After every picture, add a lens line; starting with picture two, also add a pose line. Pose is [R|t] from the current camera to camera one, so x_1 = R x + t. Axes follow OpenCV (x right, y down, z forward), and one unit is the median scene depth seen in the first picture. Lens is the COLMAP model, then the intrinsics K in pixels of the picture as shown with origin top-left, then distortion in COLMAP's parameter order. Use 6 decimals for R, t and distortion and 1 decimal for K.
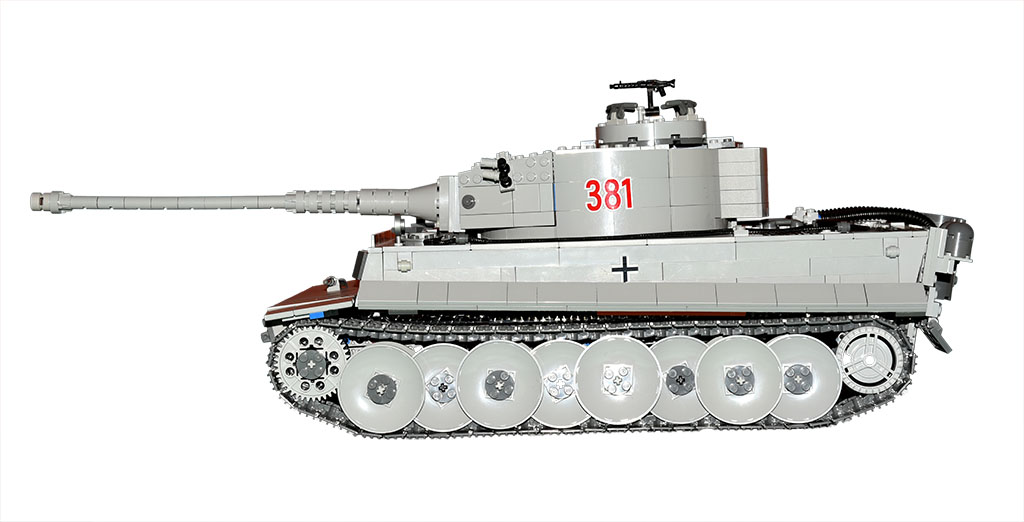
lens RADIAL K [[1770.5, 0, 512.0], [0, 1770.5, 261.0], [0, 0, 1]] dist [-0.005510, -0.012437]
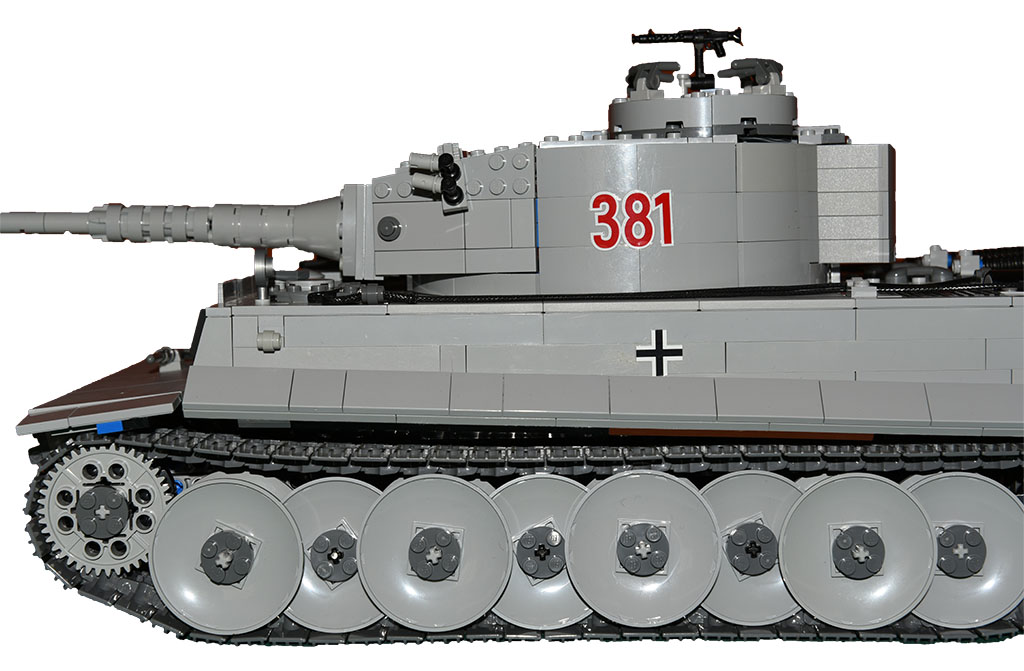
lens RADIAL K [[1813.4, 0, 512.0], [0, 1813.4, 335.5], [0, 0, 1]] dist [-0.009597, -0.008000]
pose [[0.999783, 0.016159, 0.013133, 0.008769], [-0.016531, 0.999450, 0.028752, -0.016451], [-0.012661, -0.028963, 0.999500, 0.412465]]
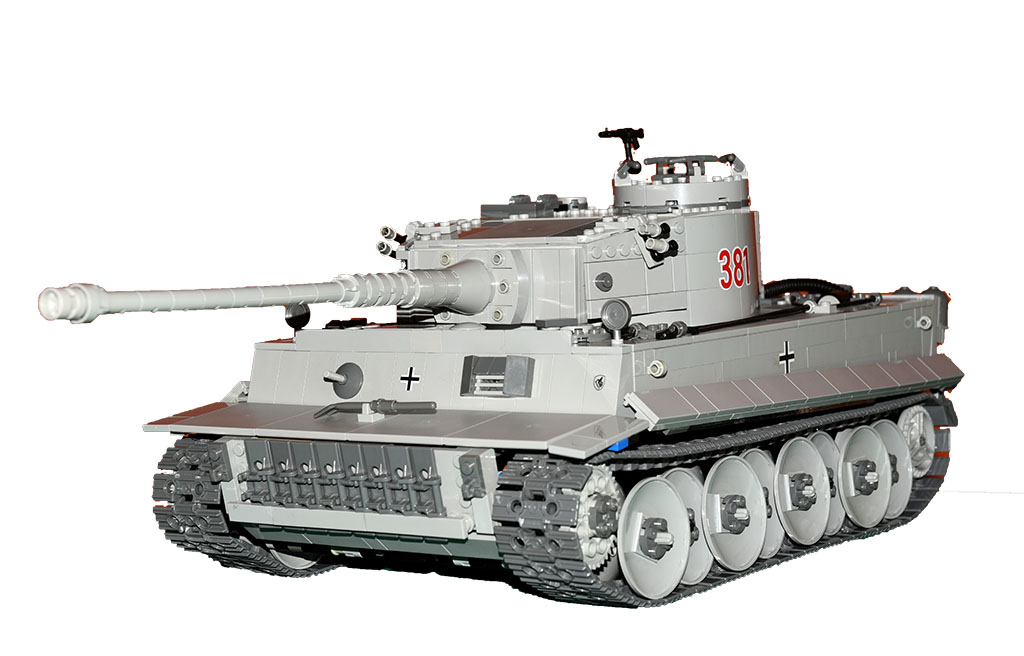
lens RADIAL K [[2126.8, 0, 512.0], [0, 2126.8, 328.0], [0, 0, 1]] dist [-0.076468, -0.167832]
pose [[0.561080, -0.041523, 0.826720, -0.805419], [0.063094, 0.997981, 0.007304, -0.023653], [-0.825354, 0.048063, 0.562567, 0.540102]]
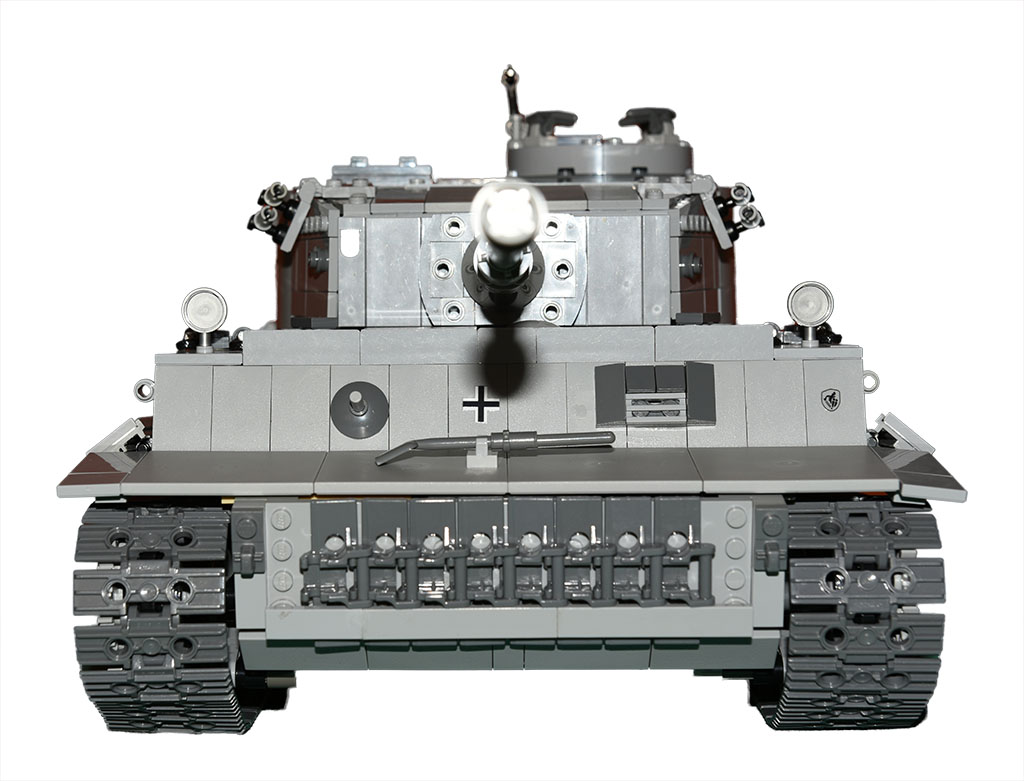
lens RADIAL K [[2386.0, 0, 512.0], [0, 2386.0, 390.5], [0, 0, 1]] dist [-0.037230, -0.088880]
pose [[0.006786, -0.018512, 0.999806, -0.735361], [0.061142, 0.997966, 0.018063, -0.013160], [-0.998106, 0.061007, 0.007904, 1.072622]]
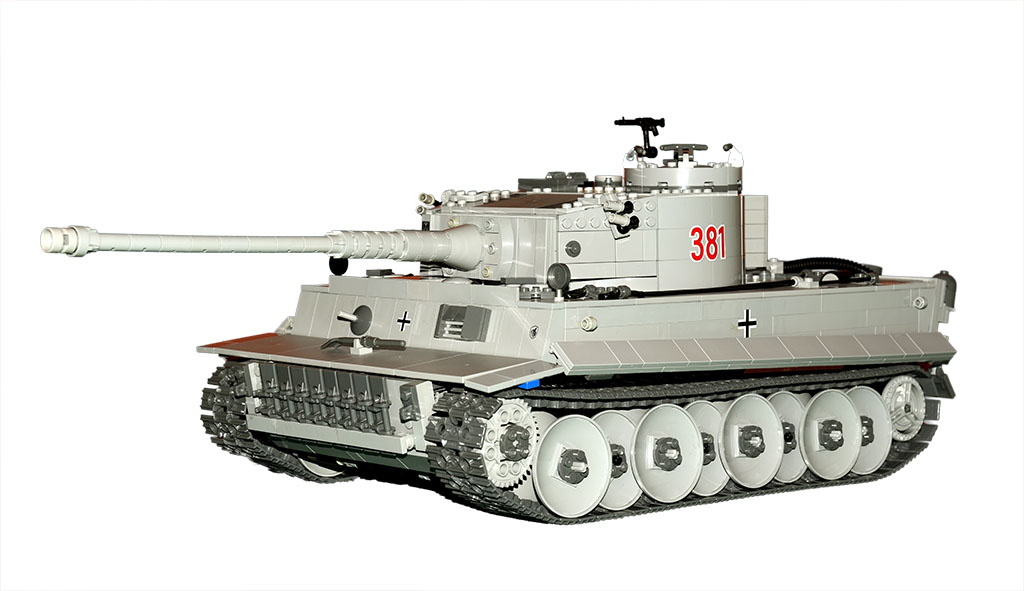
lens RADIAL K [[2094.3, 0, 512.0], [0, 2094.3, 295.5], [0, 0, 1]] dist [-0.071133, -0.056089]
pose [[0.719692, -0.006089, 0.694267, -0.781399], [0.007243, 0.999973, 0.001262, -0.012267], [-0.694256, 0.004120, 0.719717, 0.282217]]
